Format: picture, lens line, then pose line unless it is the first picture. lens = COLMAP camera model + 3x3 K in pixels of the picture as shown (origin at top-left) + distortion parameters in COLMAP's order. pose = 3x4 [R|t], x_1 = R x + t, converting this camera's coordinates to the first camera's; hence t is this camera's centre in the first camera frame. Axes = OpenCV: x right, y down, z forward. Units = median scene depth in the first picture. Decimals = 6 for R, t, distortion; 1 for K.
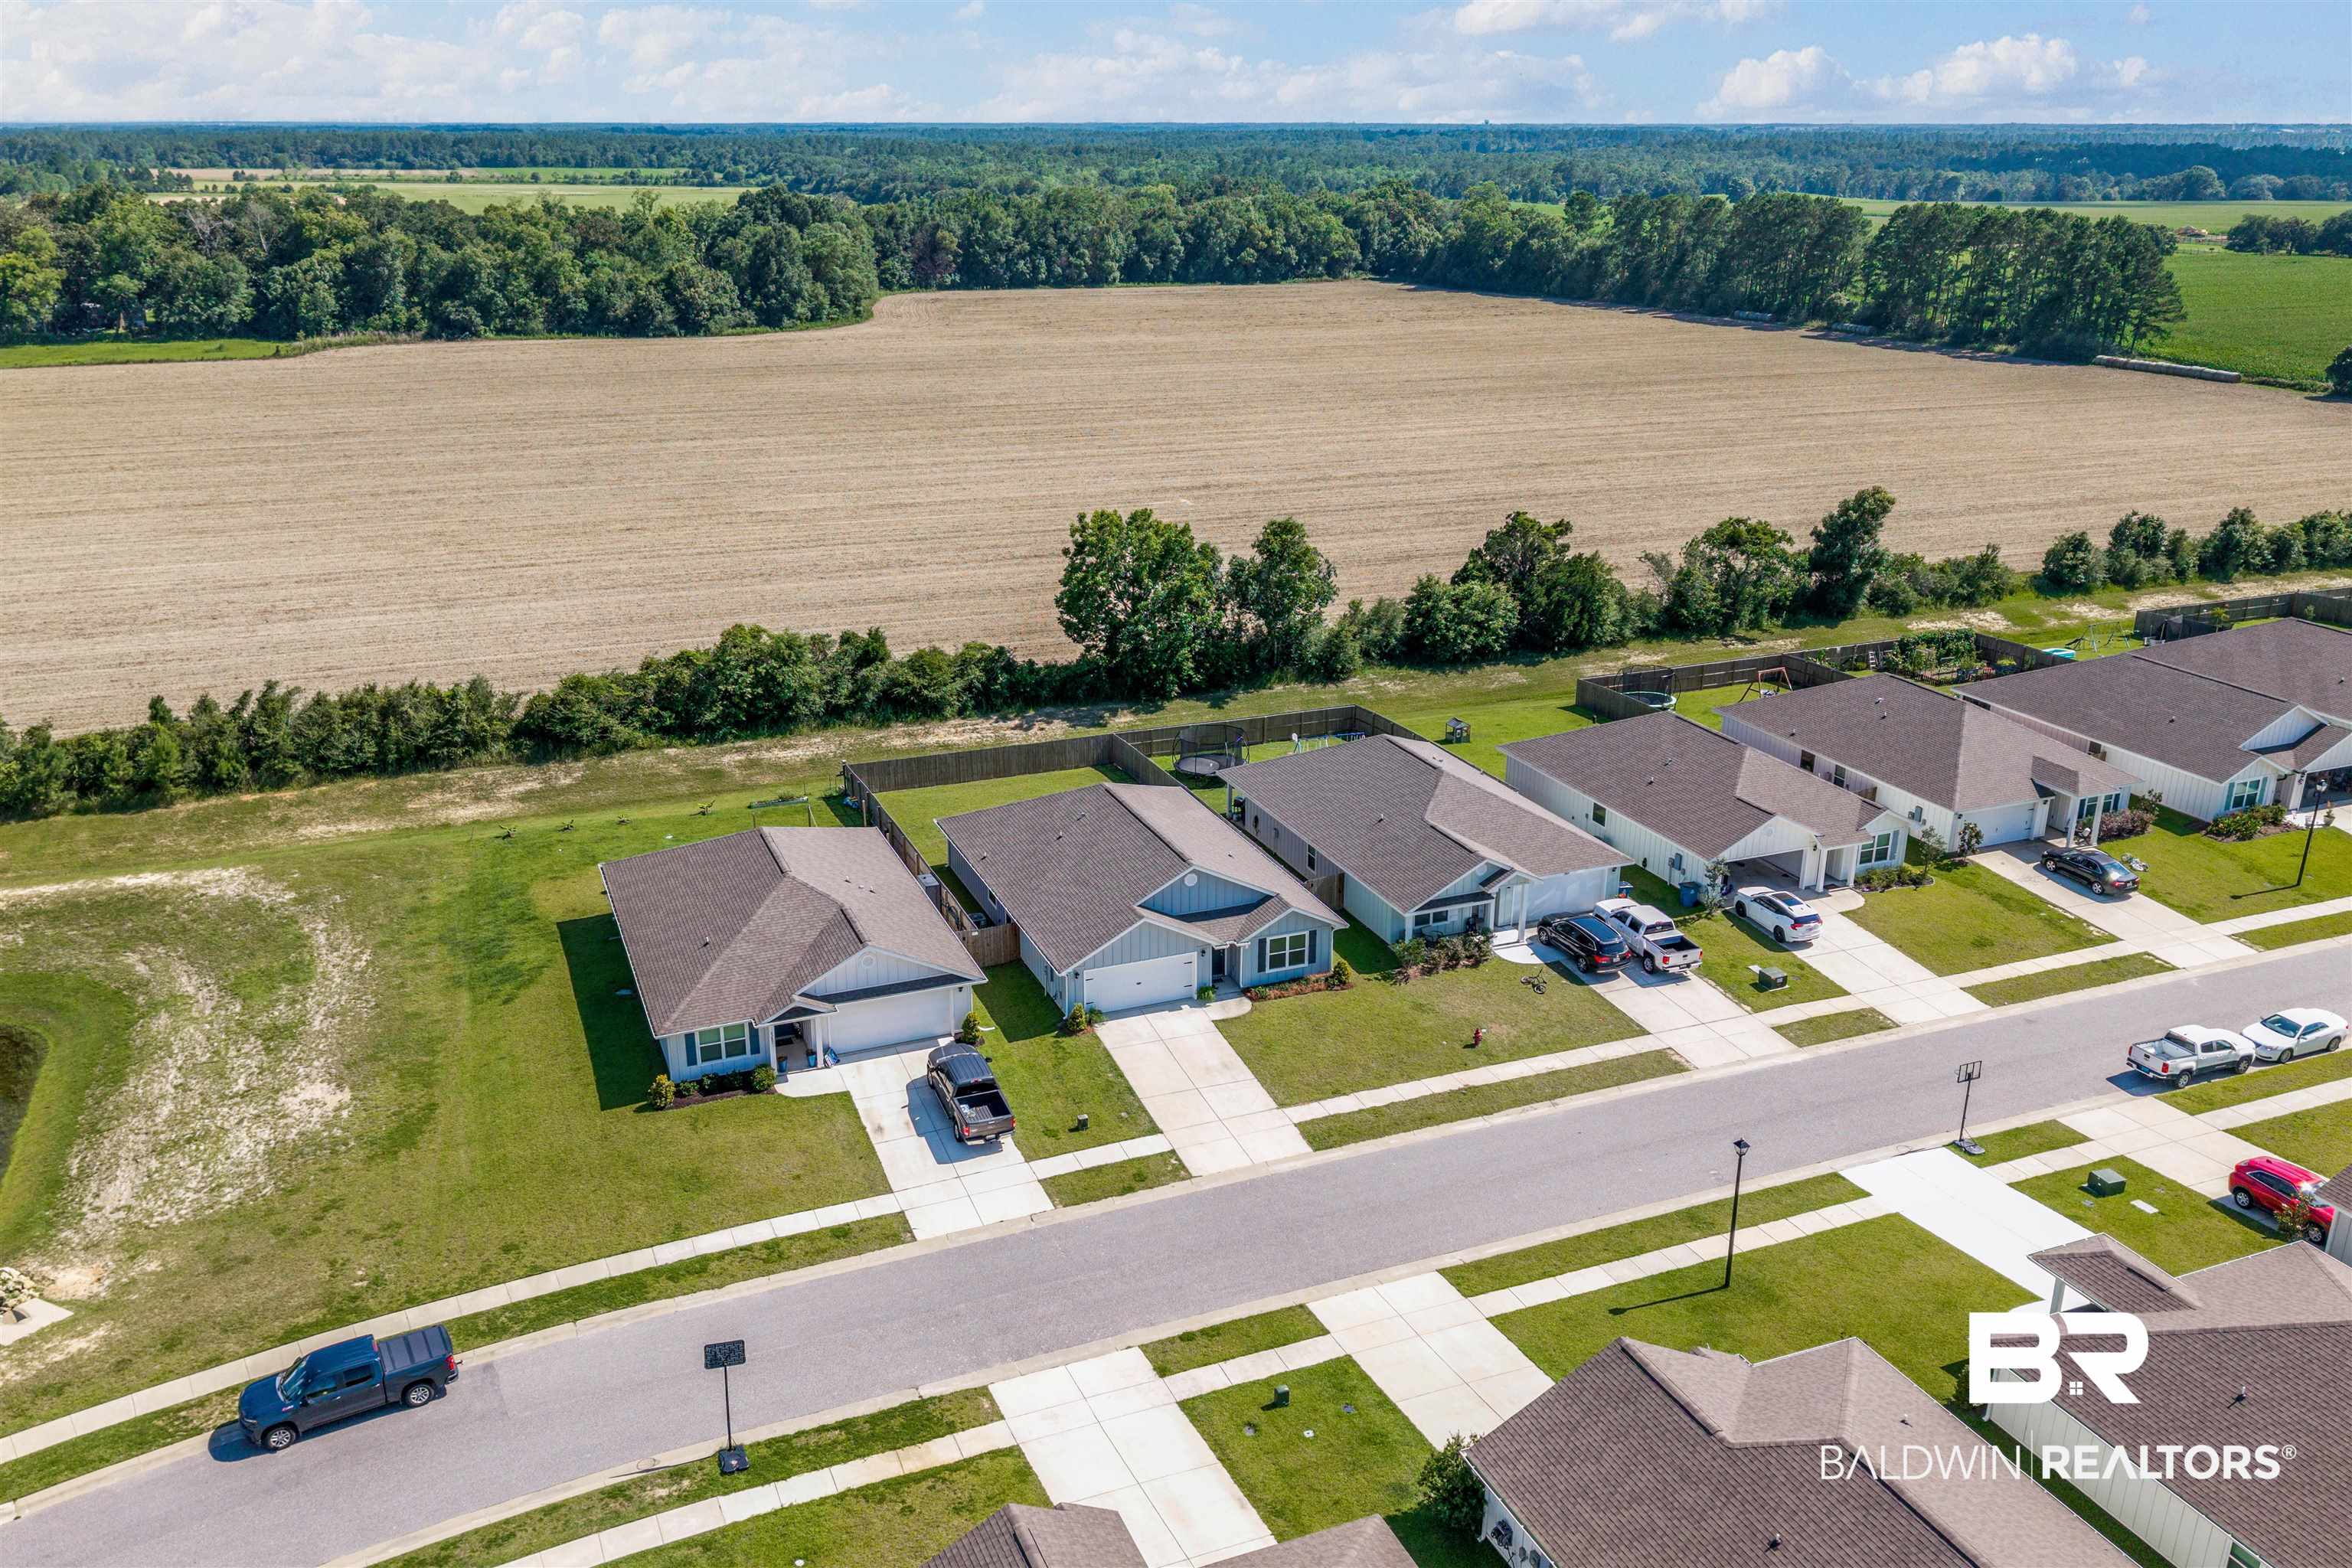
lens RADIAL K [[1883.7, 0, 1178.3], [0, 1883.7, 758.2], [0, 0, 1]] dist [0.012780, -0.003445]
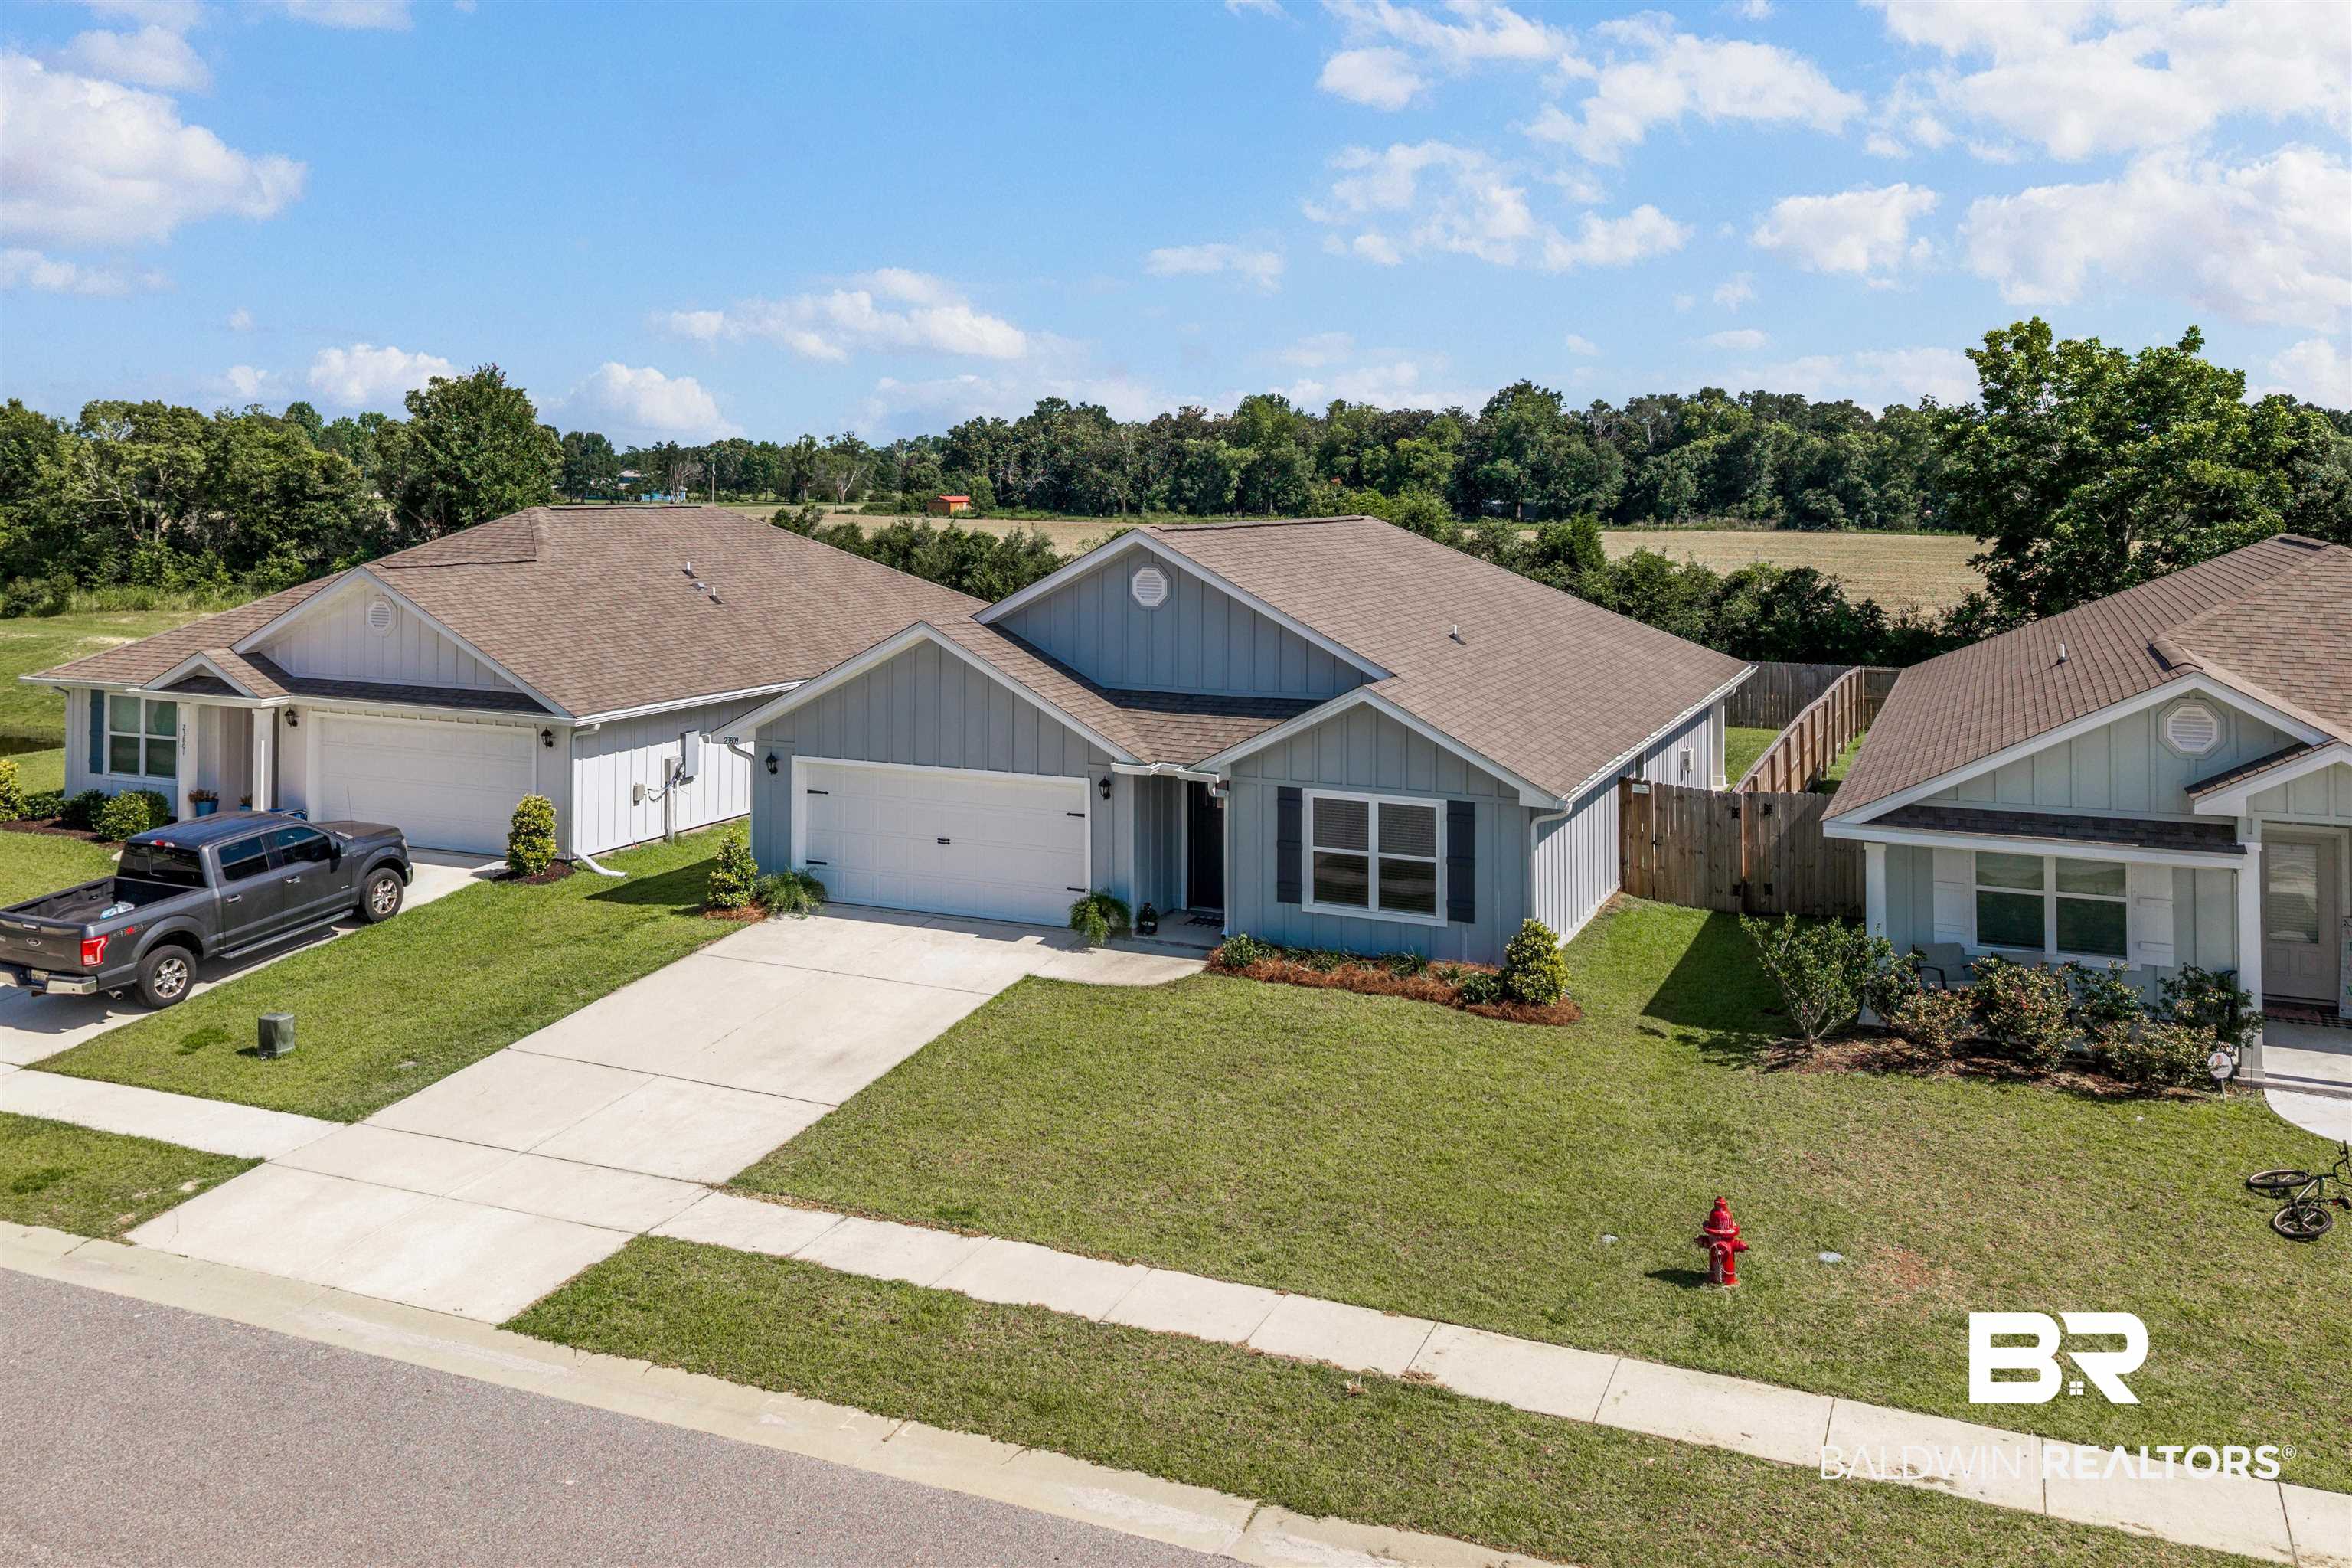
lens RADIAL K [[1979.9, 0, 1164.8], [0, 1979.9, 426.3], [0, 0, 1]] dist [0.007515, -0.001631]
pose [[0.699931, -0.014352, -0.714066, 0.065291], [-0.233385, 0.940316, -0.247665, 0.030574], [0.675002, 0.340001, 0.654807, 0.181030]]
